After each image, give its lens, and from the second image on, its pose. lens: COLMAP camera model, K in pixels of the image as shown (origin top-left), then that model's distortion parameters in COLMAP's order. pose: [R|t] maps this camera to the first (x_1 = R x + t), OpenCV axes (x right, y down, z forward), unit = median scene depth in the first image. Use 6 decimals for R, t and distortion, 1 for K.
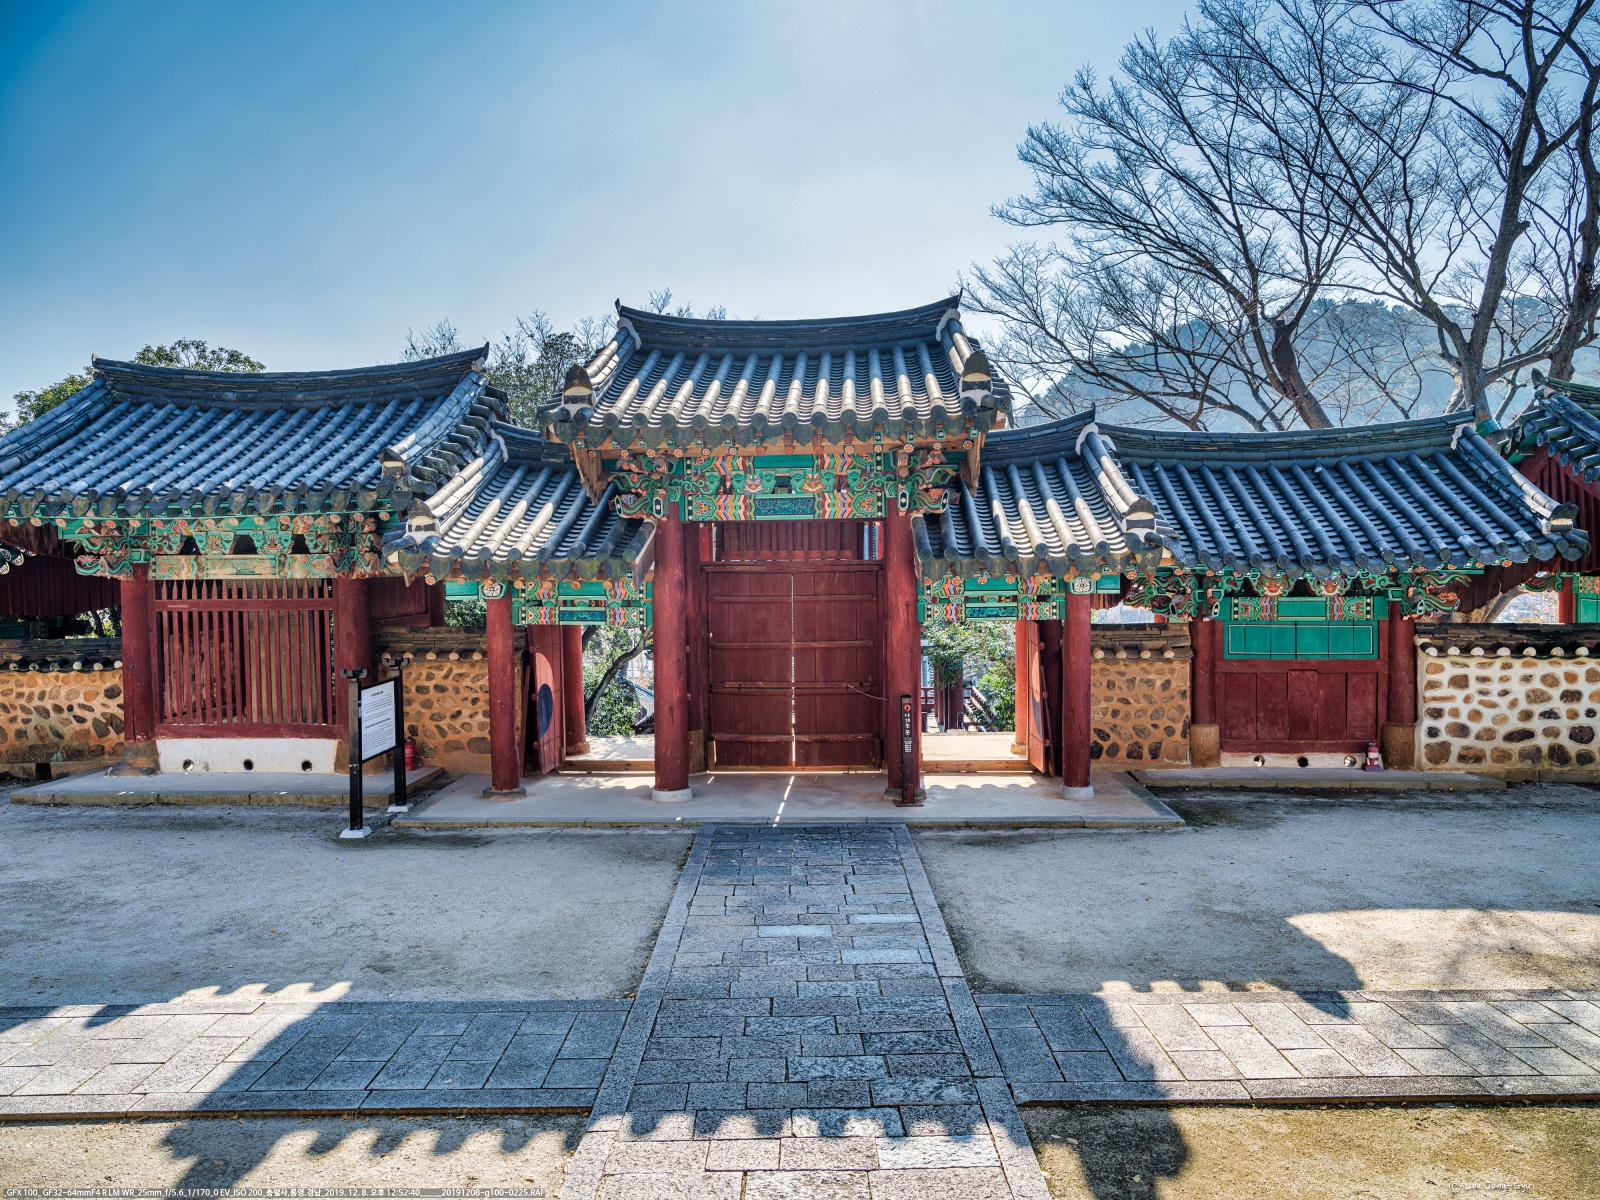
lens RADIAL K [[1189.6, 0, 795.2], [0, 1189.6, 592.2], [0, 0, 1]] dist [-0.007557, 0.005425]
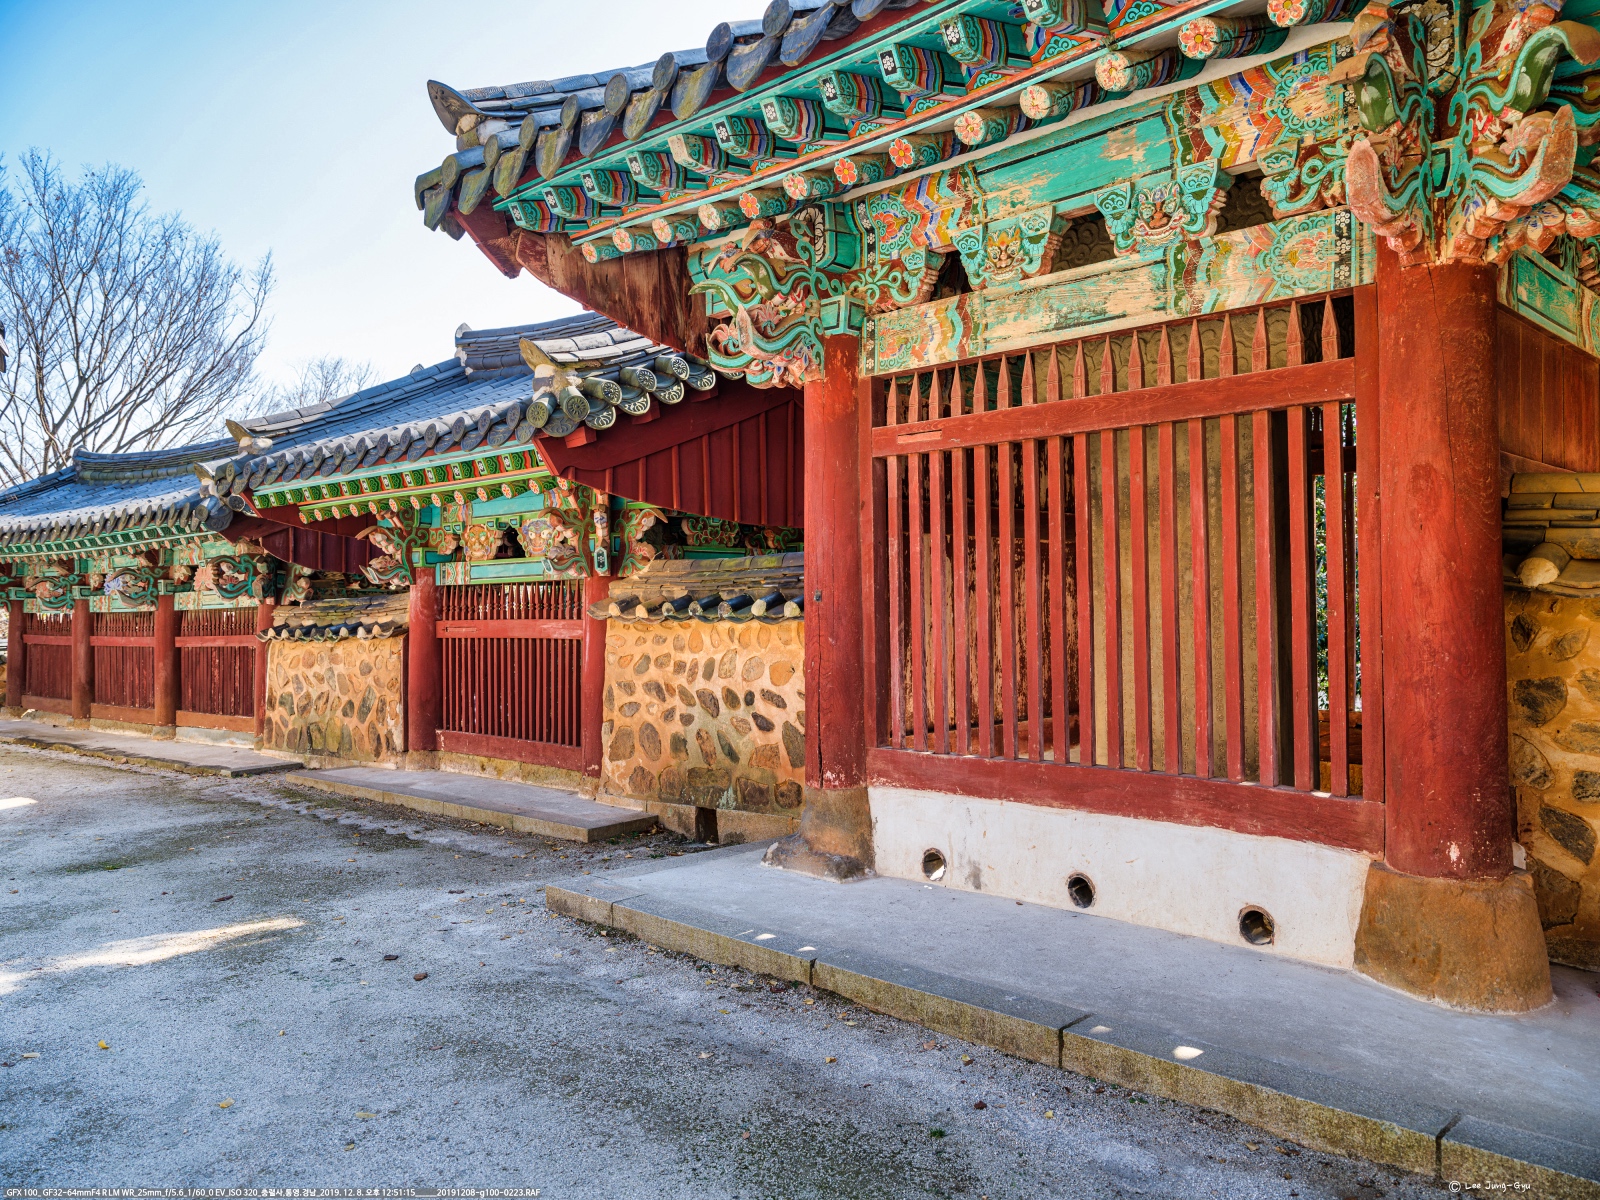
lens RADIAL K [[1189.6, 0, 807.5], [0, 1189.6, 591.0], [0, 0, 1]] dist [-0.007557, 0.005425]
pose [[0.756463, -0.002466, -0.654032, -0.298247], [-0.022986, 0.999275, -0.030353, 0.072491], [0.653633, 0.037995, 0.755858, 0.690682]]
